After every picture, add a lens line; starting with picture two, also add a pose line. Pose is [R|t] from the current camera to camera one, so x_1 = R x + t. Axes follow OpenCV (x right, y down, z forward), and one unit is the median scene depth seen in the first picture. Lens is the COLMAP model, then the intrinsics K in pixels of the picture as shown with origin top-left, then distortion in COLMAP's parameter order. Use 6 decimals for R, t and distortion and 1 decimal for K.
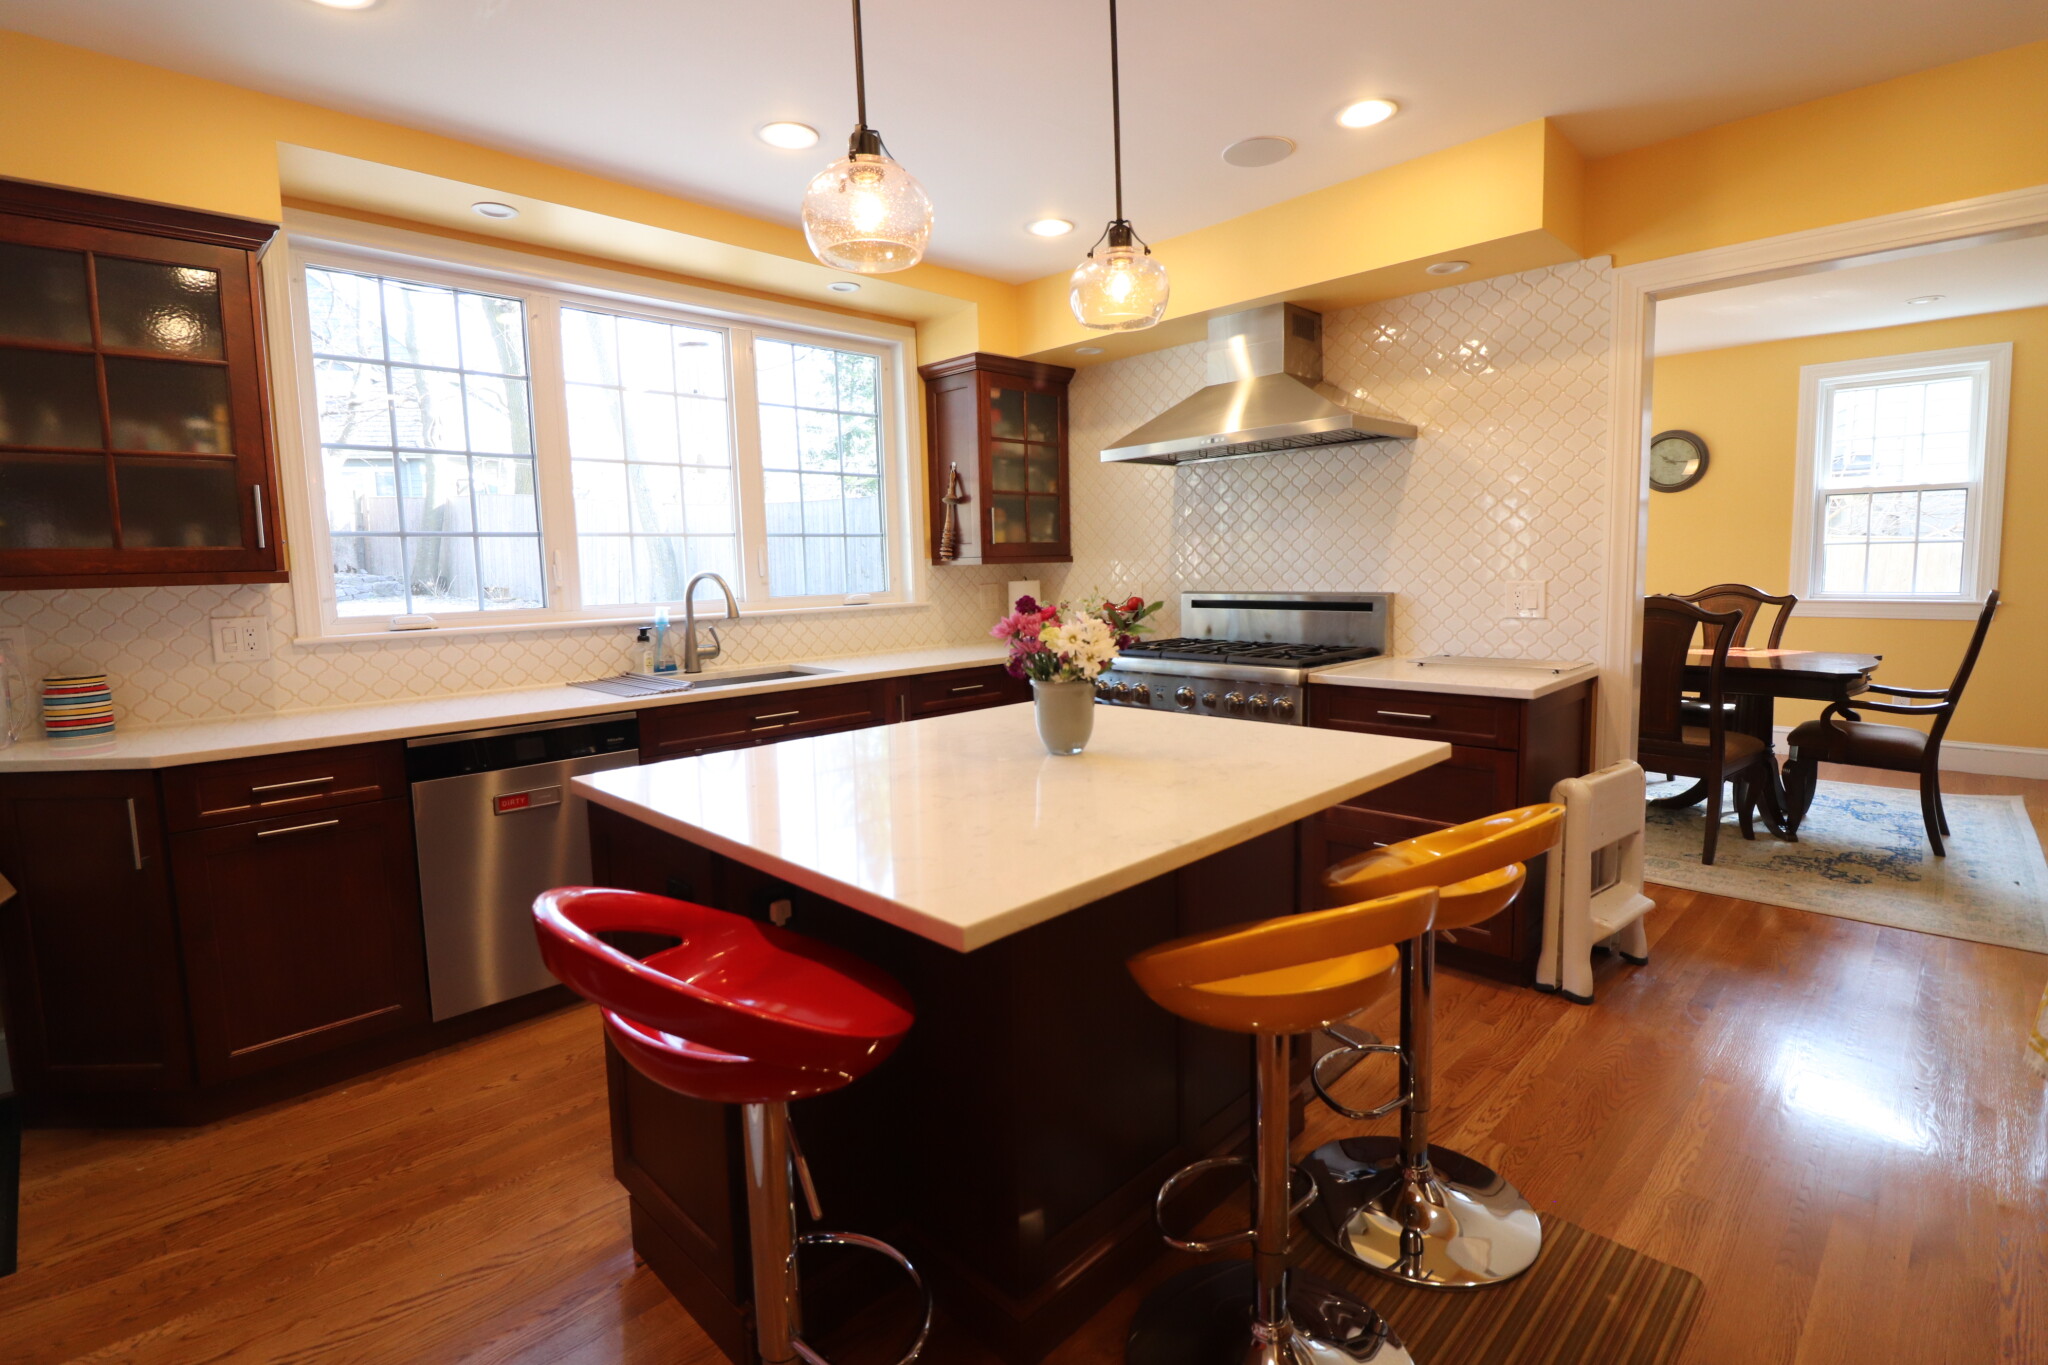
lens RADIAL K [[952.5, 0, 1030.2], [0, 952.5, 675.0], [0, 0, 1]] dist [-0.024643, -0.000857]
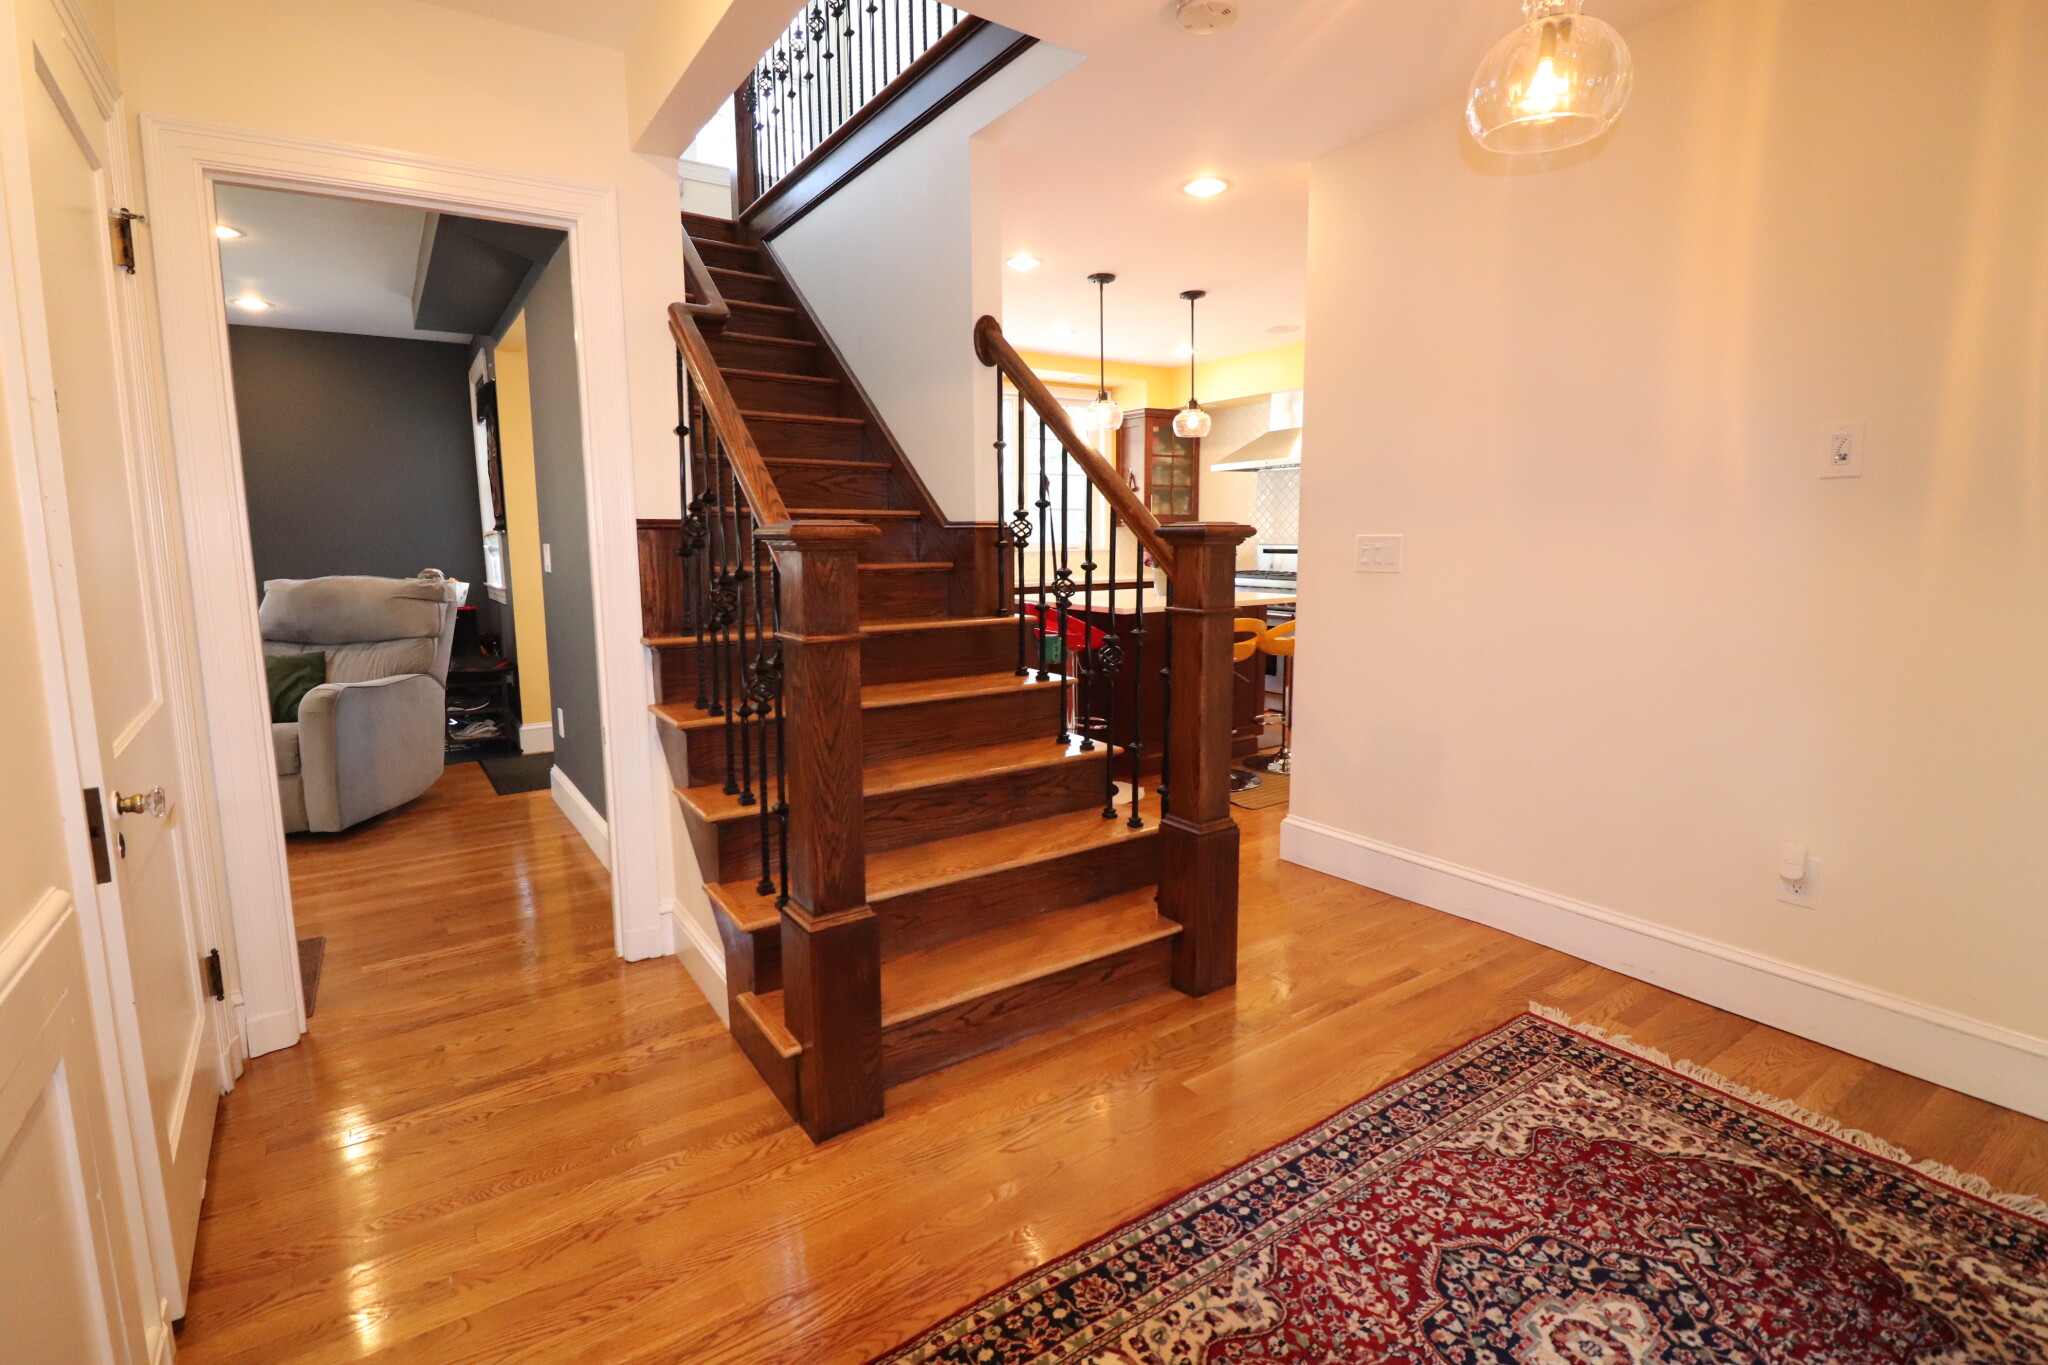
lens RADIAL K [[952.5, 0, 1018.0], [0, 952.5, 665.3], [0, 0, 1]] dist [-0.024643, -0.000857]
pose [[0.986938, 0.033326, -0.157615, 0.002097], [-0.028857, 0.999116, 0.030560, 0.082089], [0.158494, -0.025612, 0.987028, -0.711635]]
